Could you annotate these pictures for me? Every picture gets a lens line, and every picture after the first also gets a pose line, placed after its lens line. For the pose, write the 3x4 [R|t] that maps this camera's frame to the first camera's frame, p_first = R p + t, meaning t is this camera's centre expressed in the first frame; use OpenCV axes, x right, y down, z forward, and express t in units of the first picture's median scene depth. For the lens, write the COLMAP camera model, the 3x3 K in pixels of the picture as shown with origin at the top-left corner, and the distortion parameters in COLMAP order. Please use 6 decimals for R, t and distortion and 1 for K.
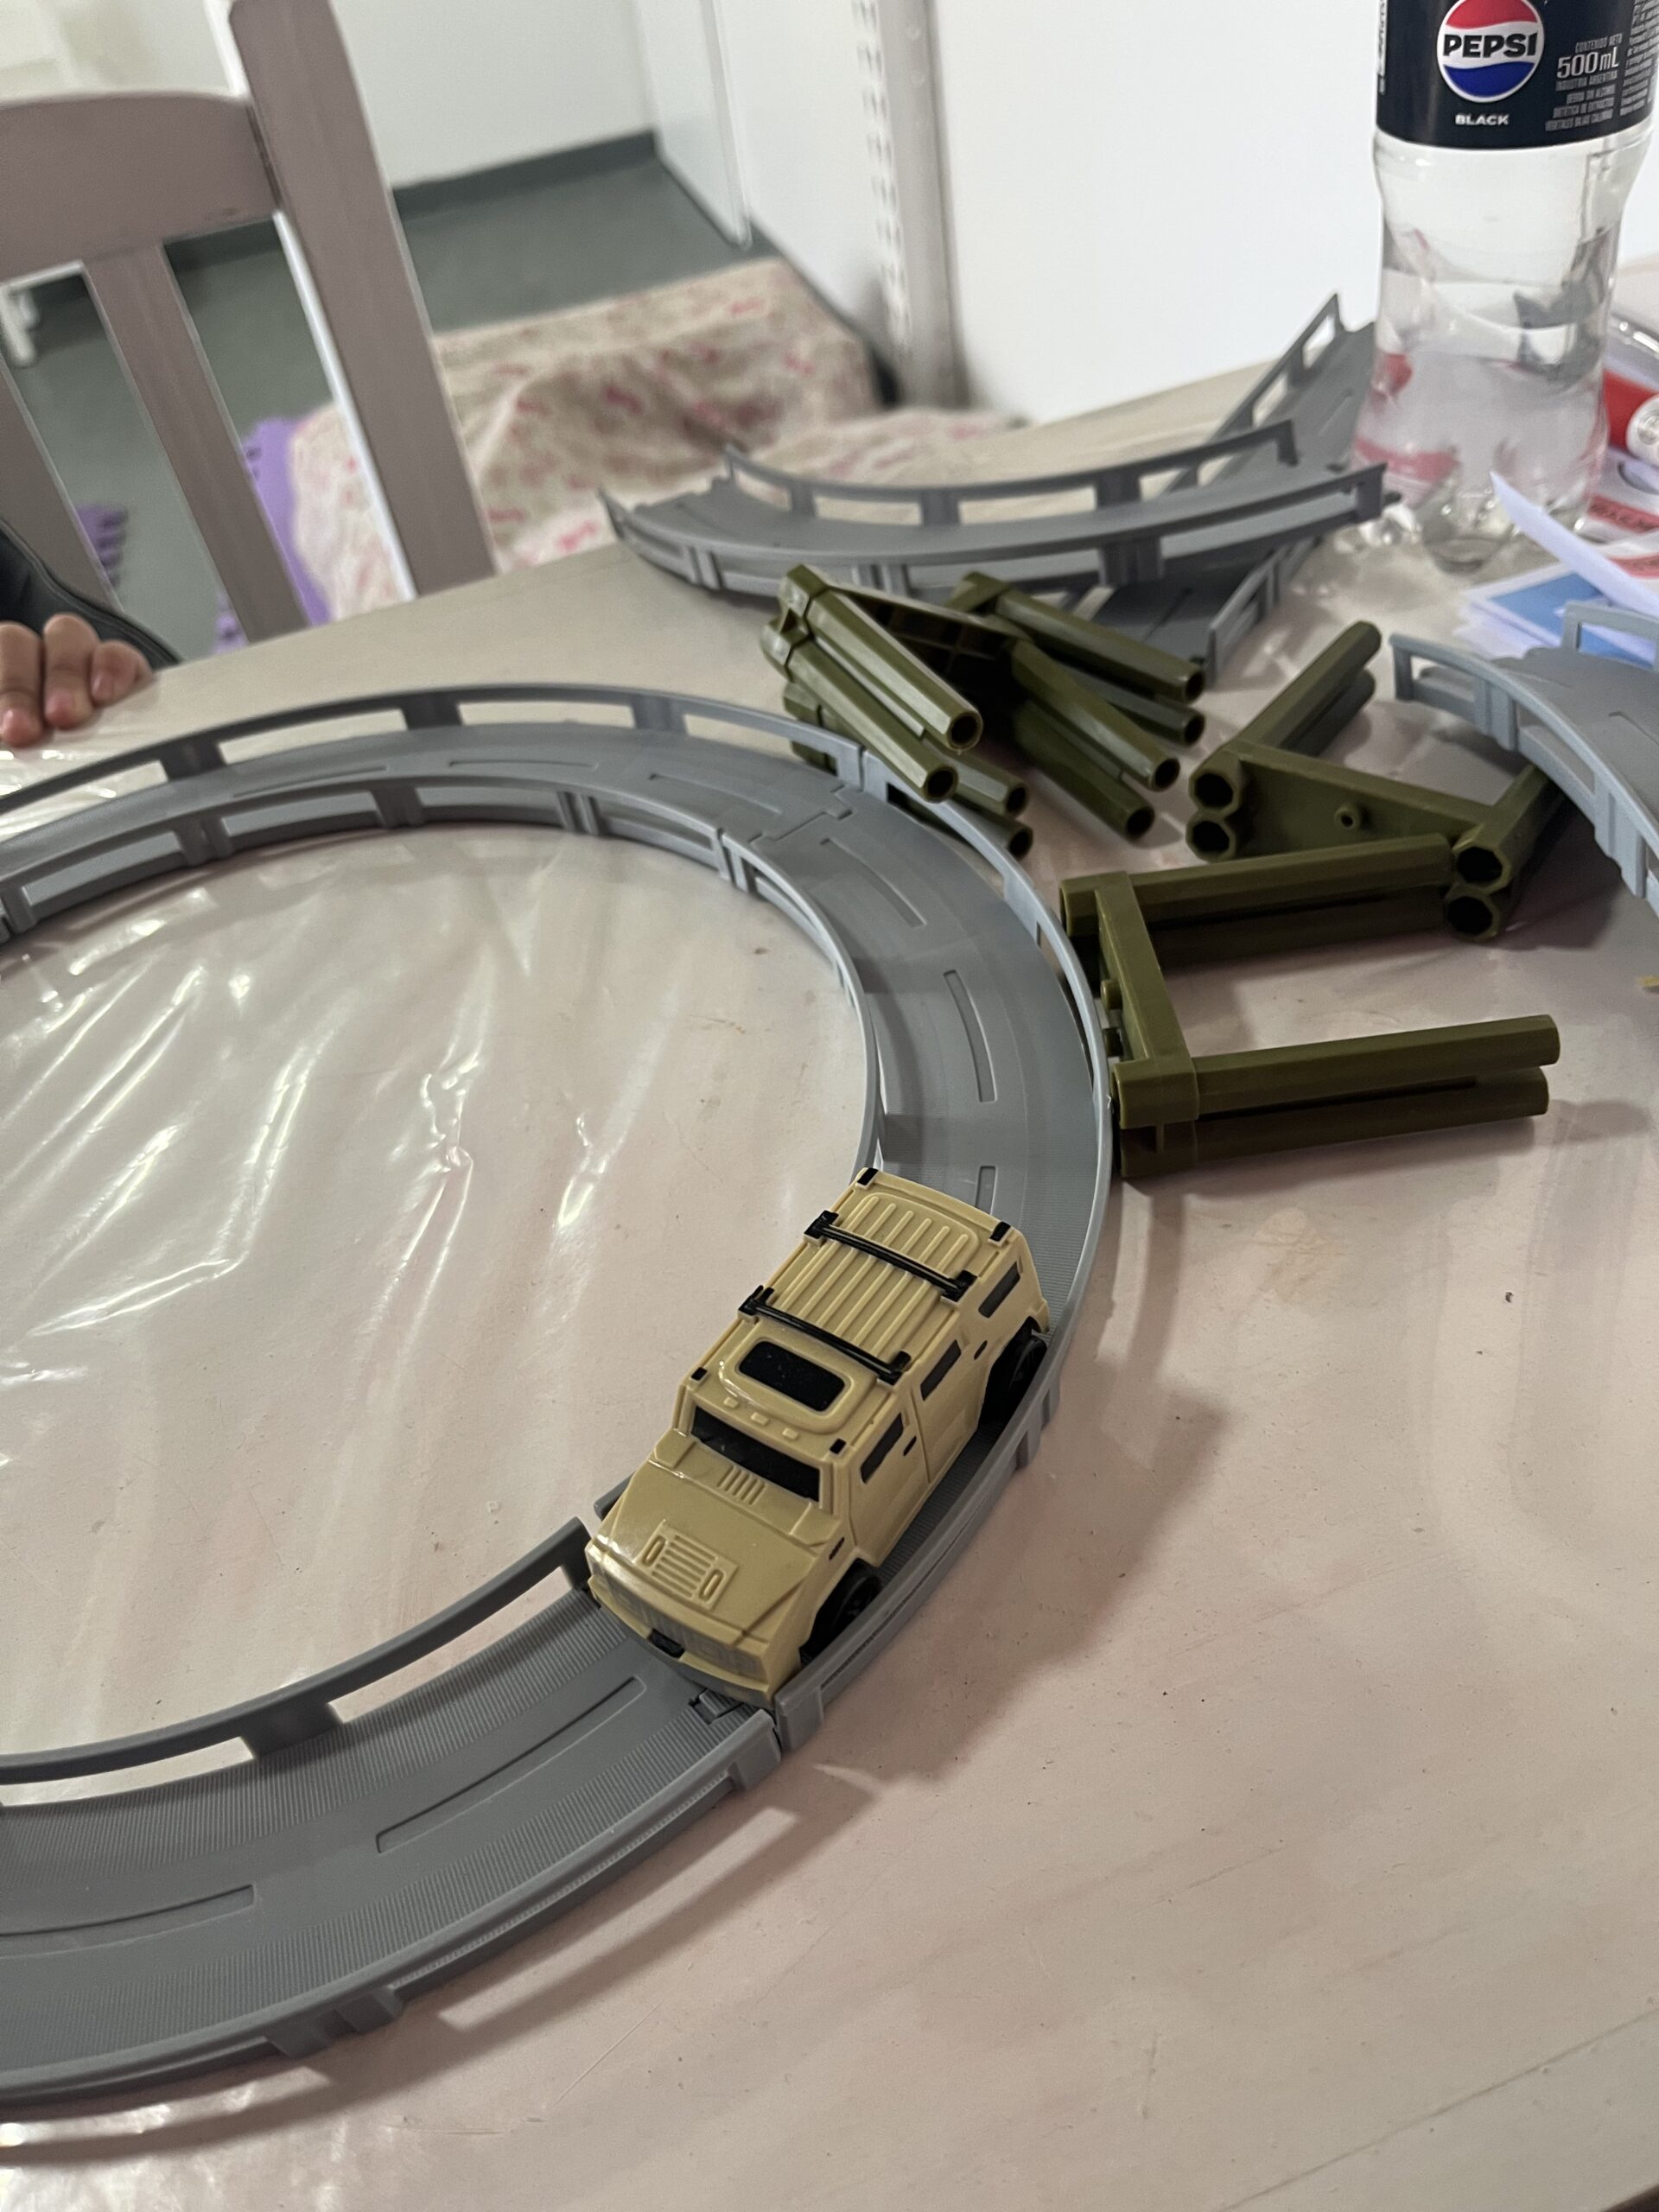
lens RADIAL K [[1765.3, 0, 822.7], [0, 1765.3, 1090.1], [0, 0, 1]] dist [-0.007139, -0.026206]
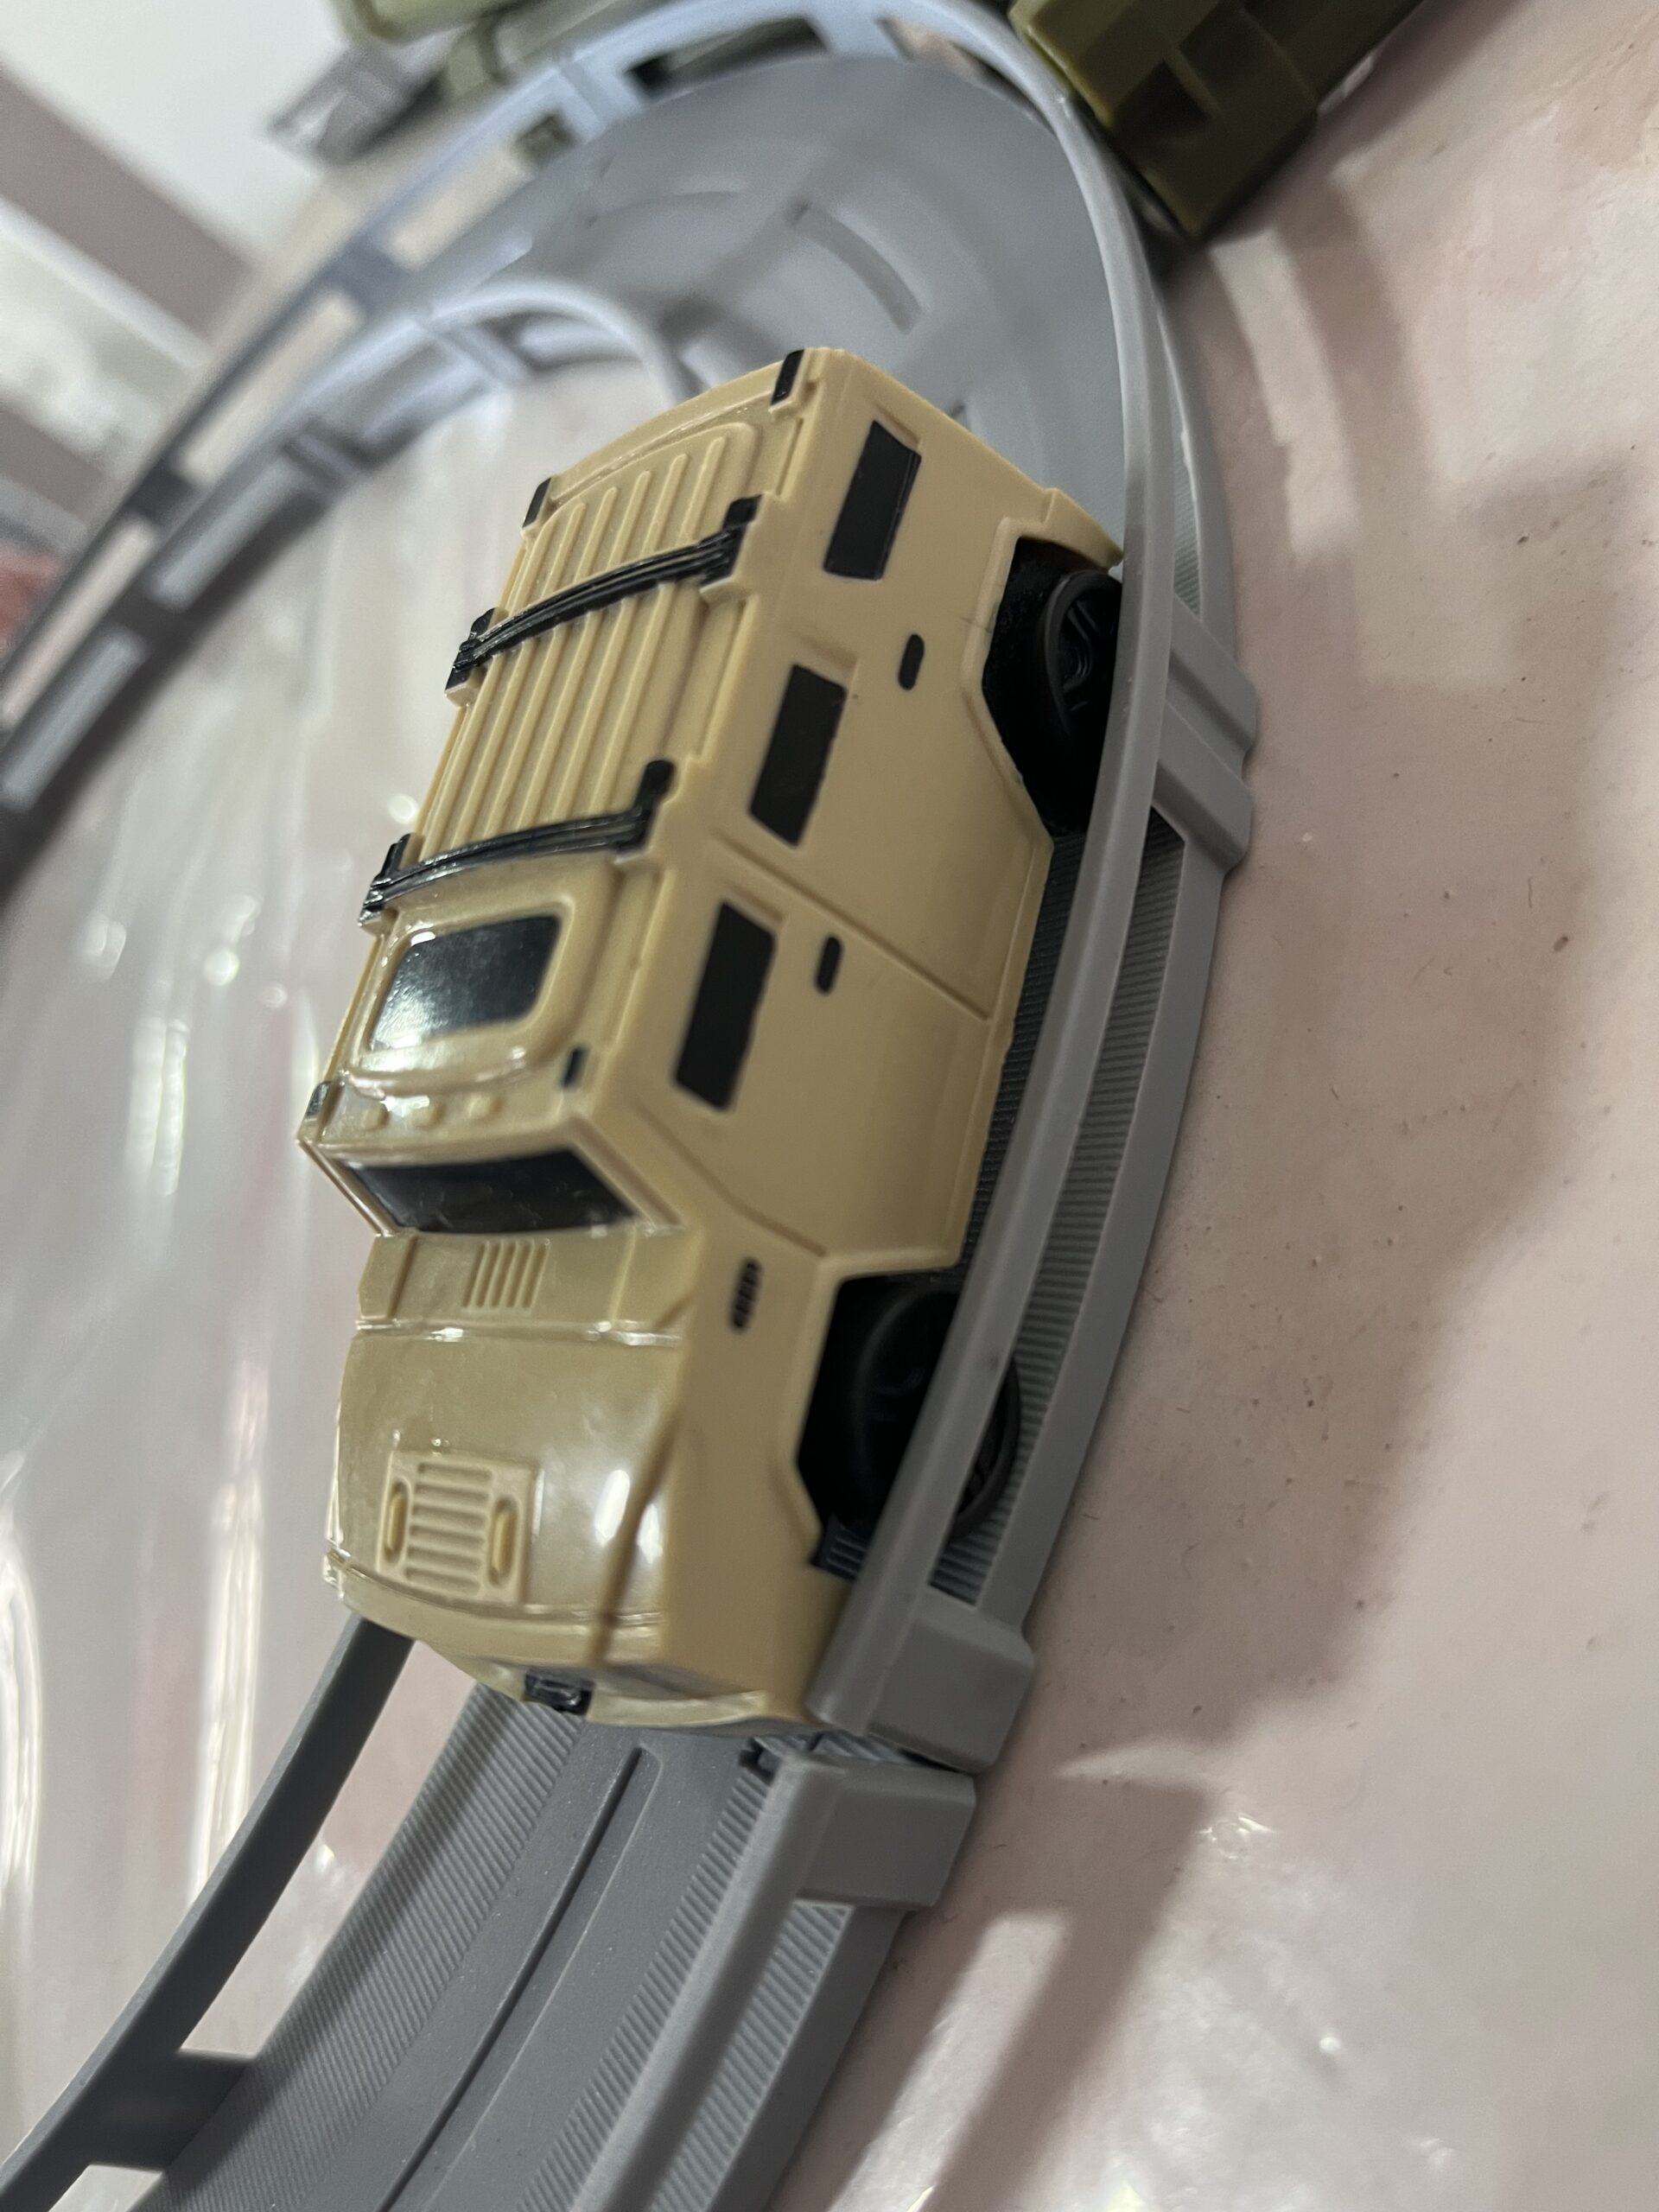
lens RADIAL K [[1765.3, 0, 835.6], [0, 1765.3, 1103.8], [0, 0, 1]] dist [-0.007139, -0.026206]
pose [[0.791770, -0.521563, -0.317918, 0.156648], [0.556331, 0.830648, 0.022810, 0.220127], [0.252181, -0.194929, 0.947844, 0.635696]]
